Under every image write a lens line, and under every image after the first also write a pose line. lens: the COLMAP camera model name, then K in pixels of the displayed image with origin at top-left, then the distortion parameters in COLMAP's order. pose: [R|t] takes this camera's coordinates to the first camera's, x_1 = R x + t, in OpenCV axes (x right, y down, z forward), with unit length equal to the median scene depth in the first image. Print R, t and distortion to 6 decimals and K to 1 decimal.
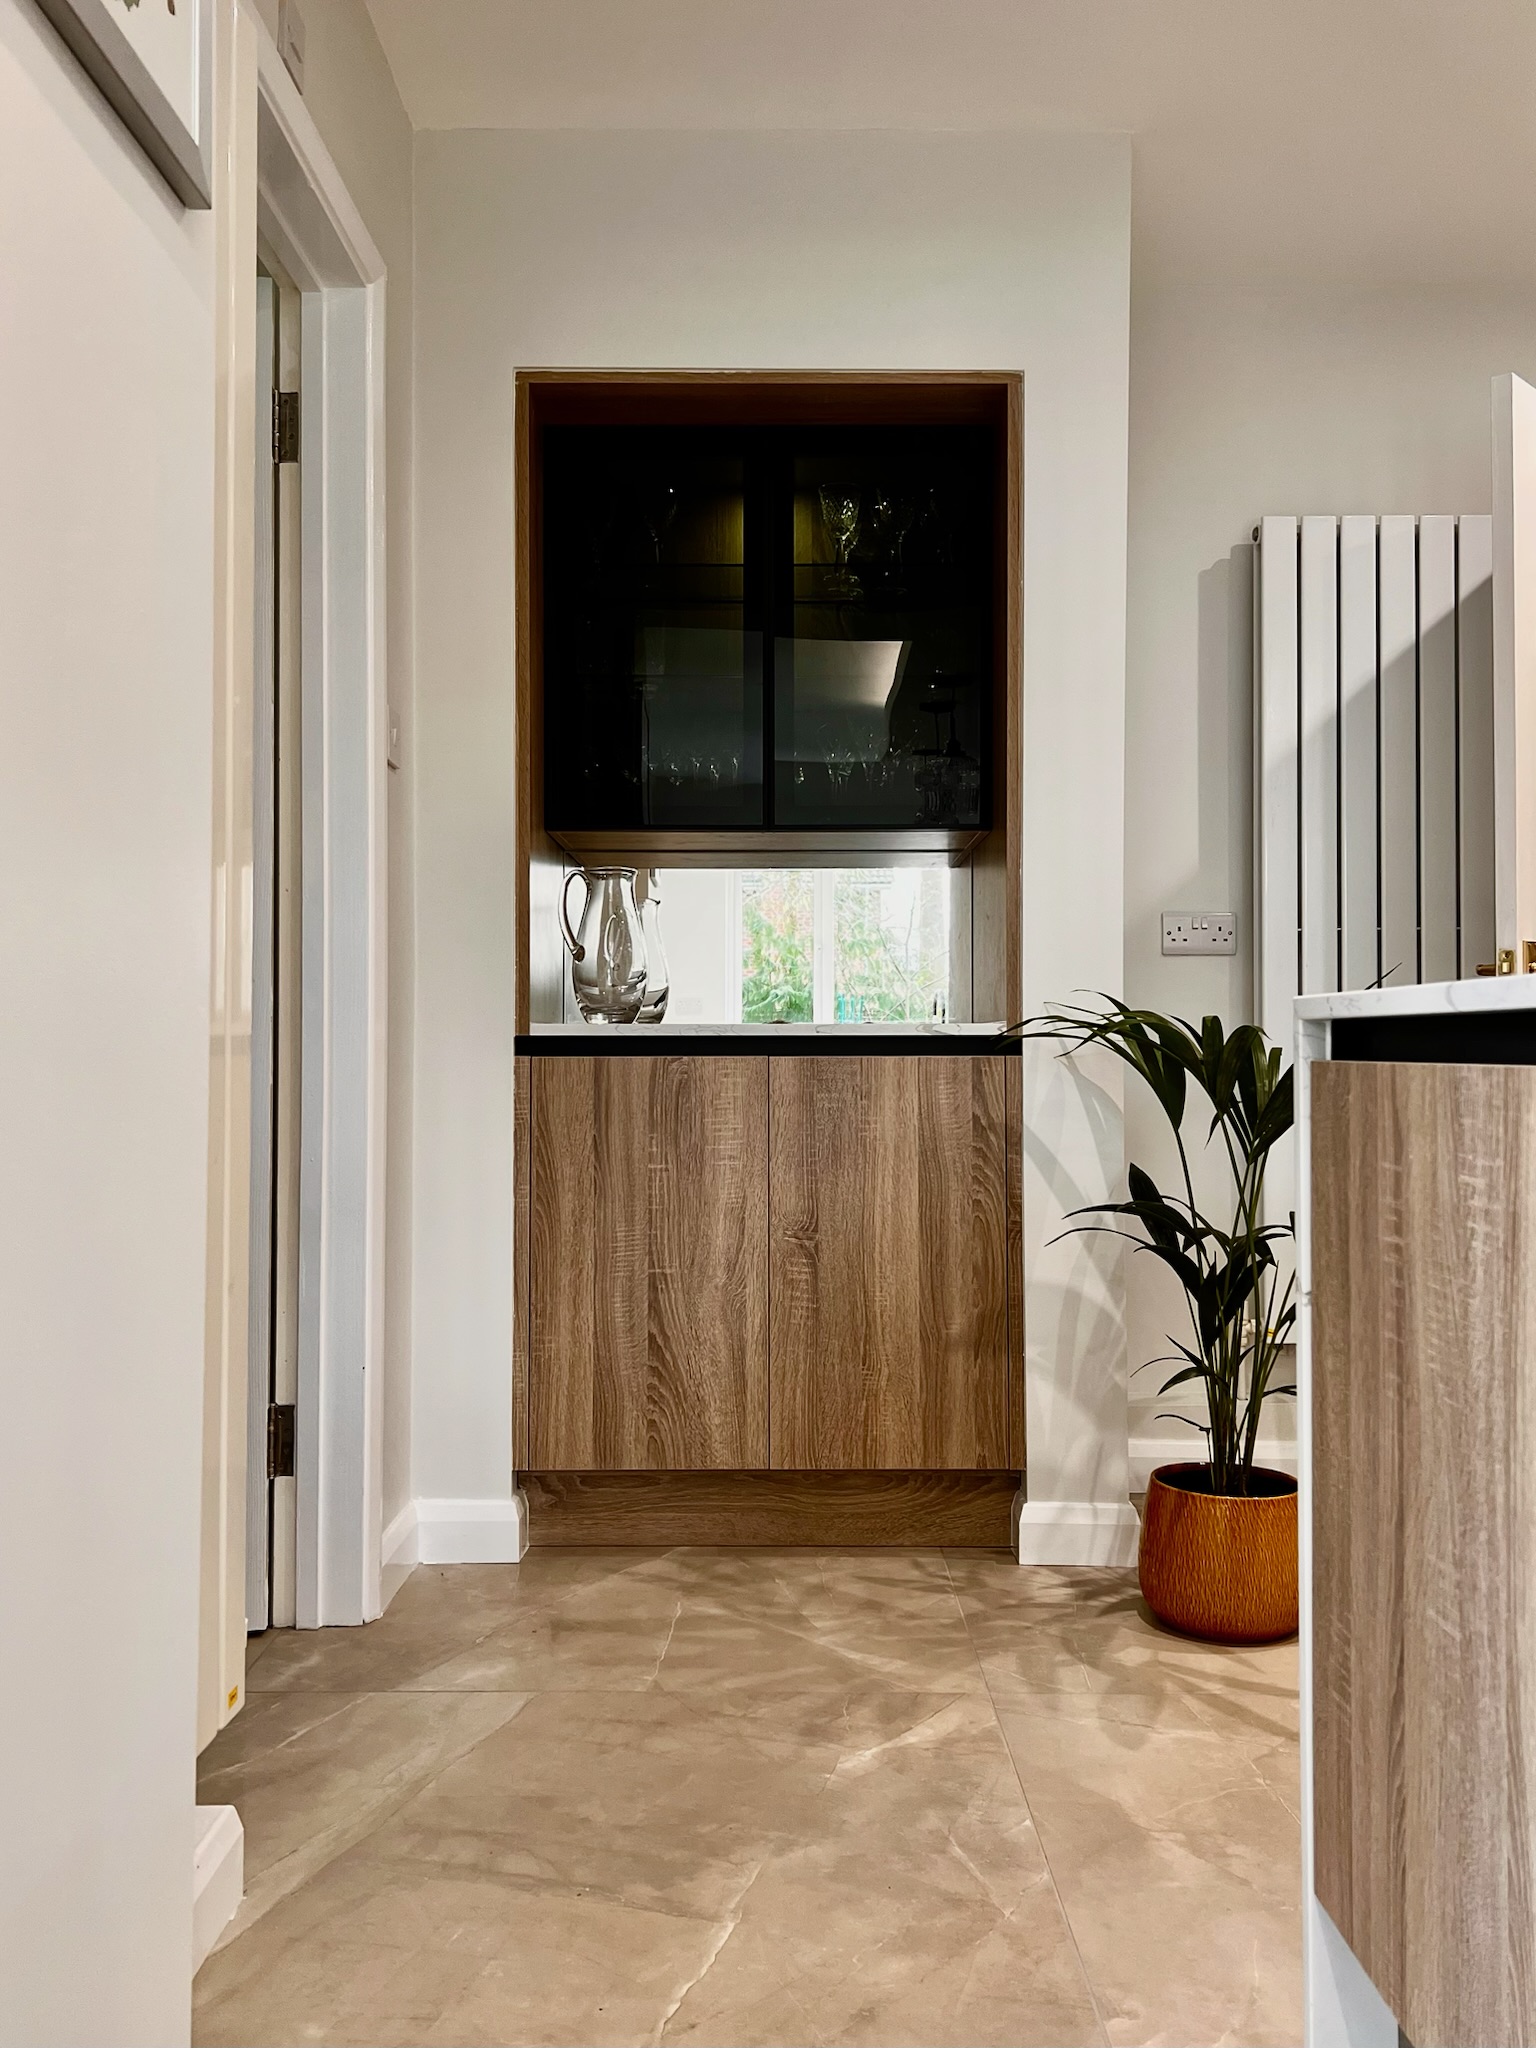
lens RADIAL K [[1557.6, 0, 768.0], [0, 1557.6, 1024.0], [0, 0, 1]] dist [0.058931, -0.002284]
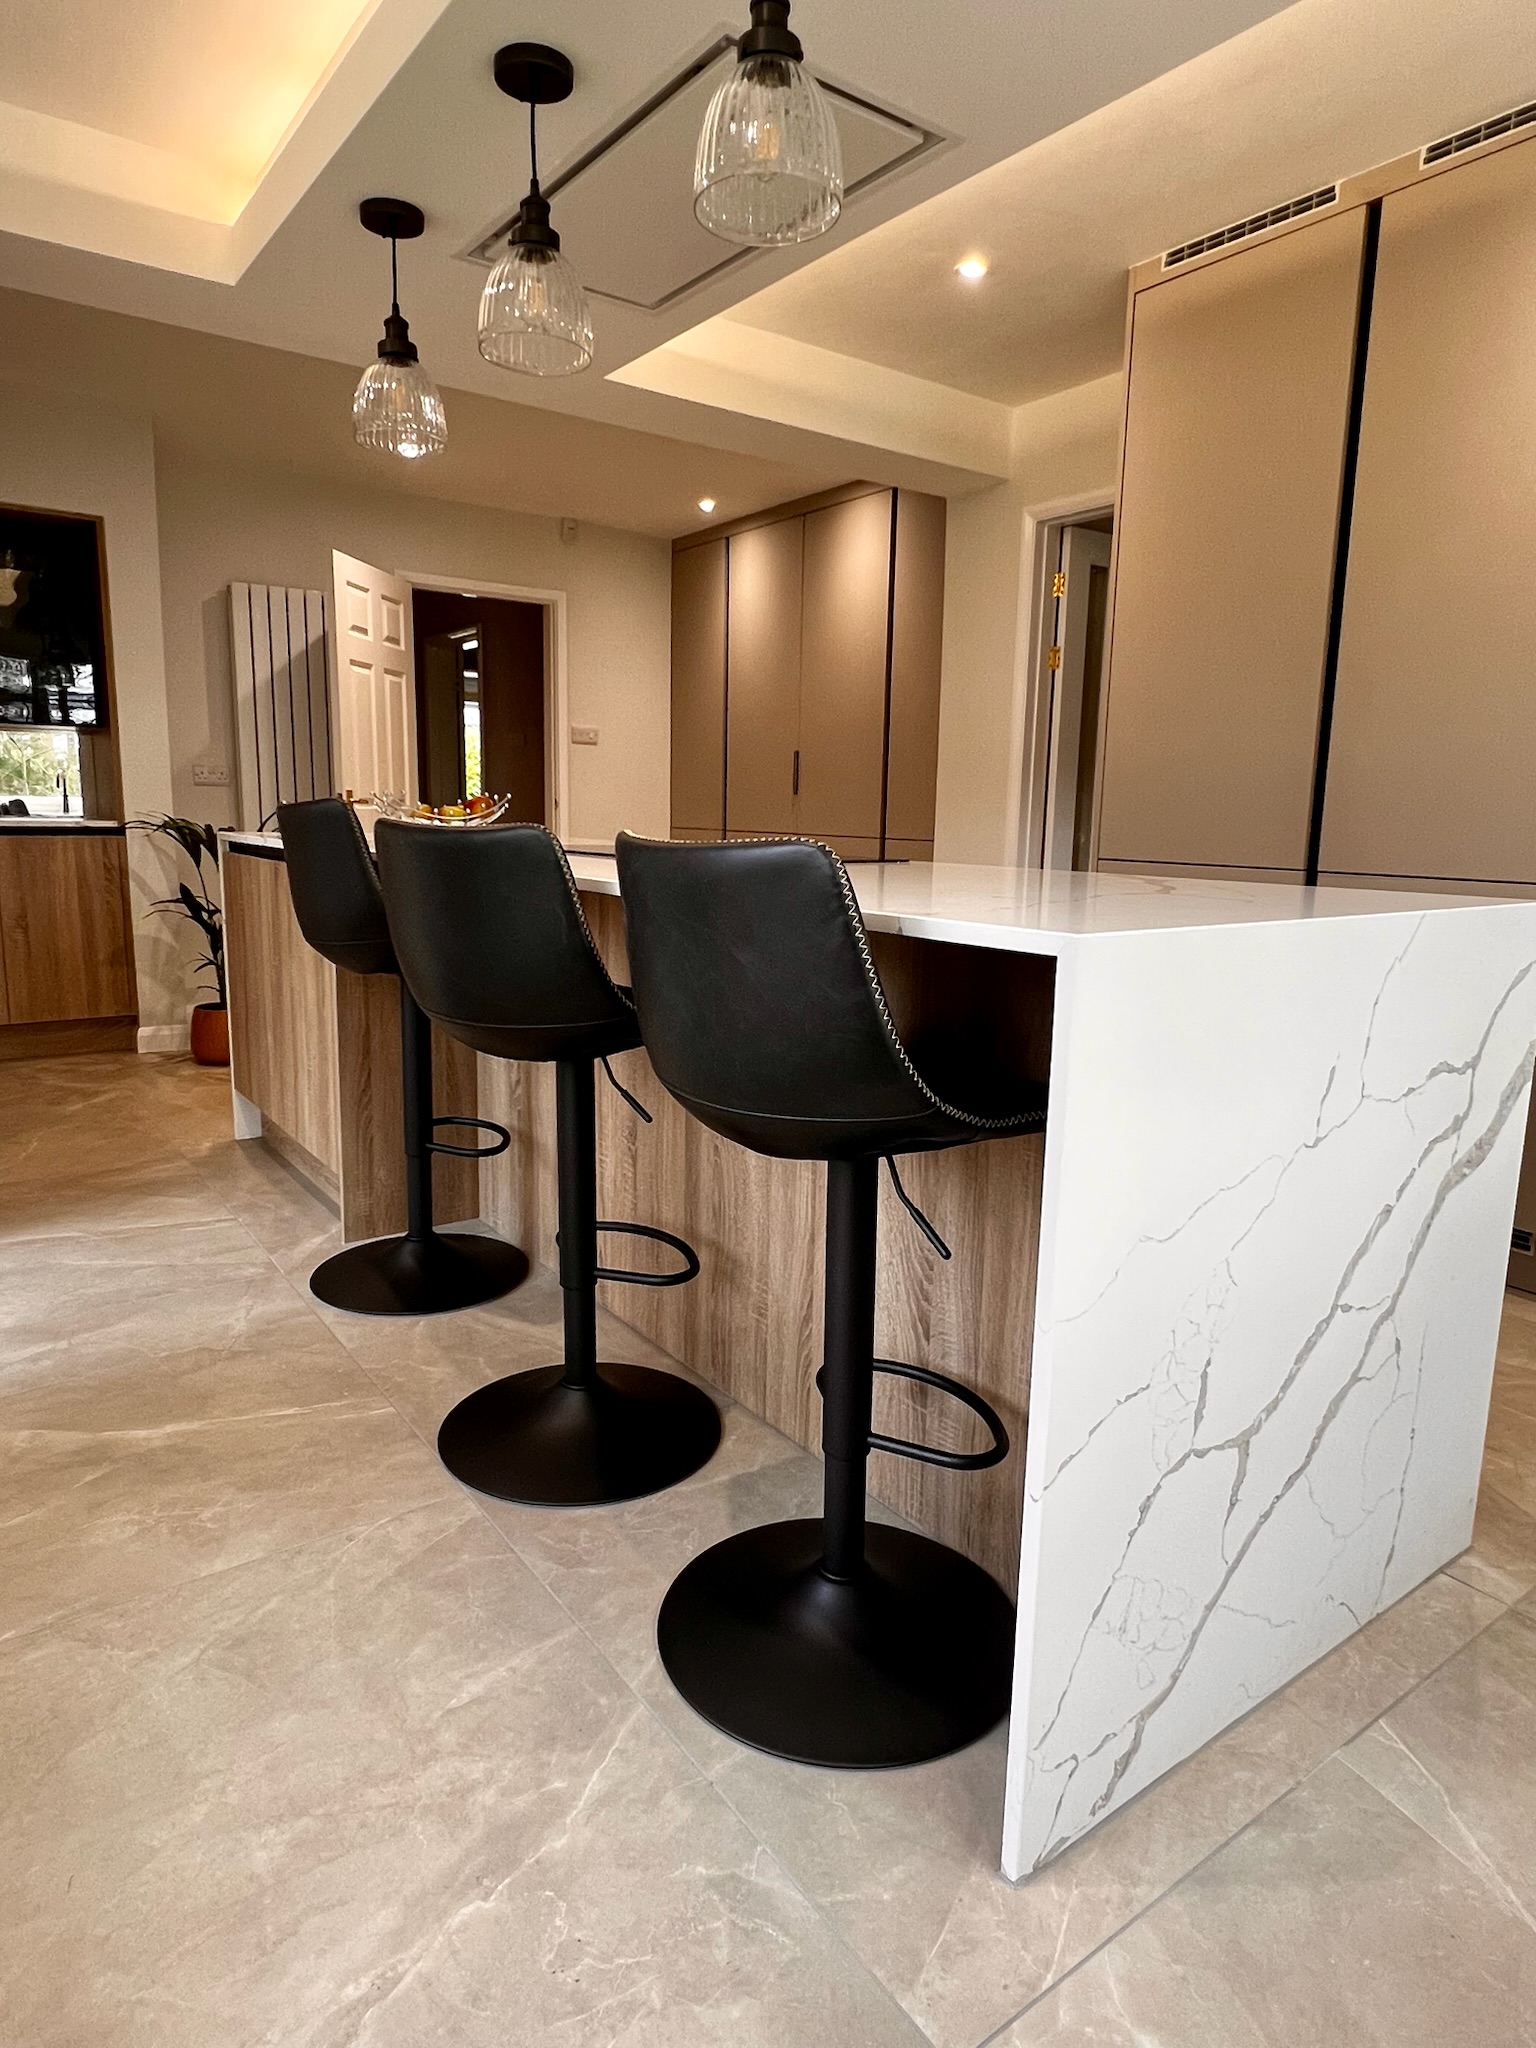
lens RADIAL K [[1207.9, 0, 768.0], [0, 1207.9, 1024.0], [0, 0, 1]] dist [-0.001960, 0.001048]
pose [[0.798387, -0.088838, 0.595555, -0.161599], [-0.035200, 0.980479, 0.193445, -0.084405], [-0.601115, -0.175408, 0.779675, -0.978913]]
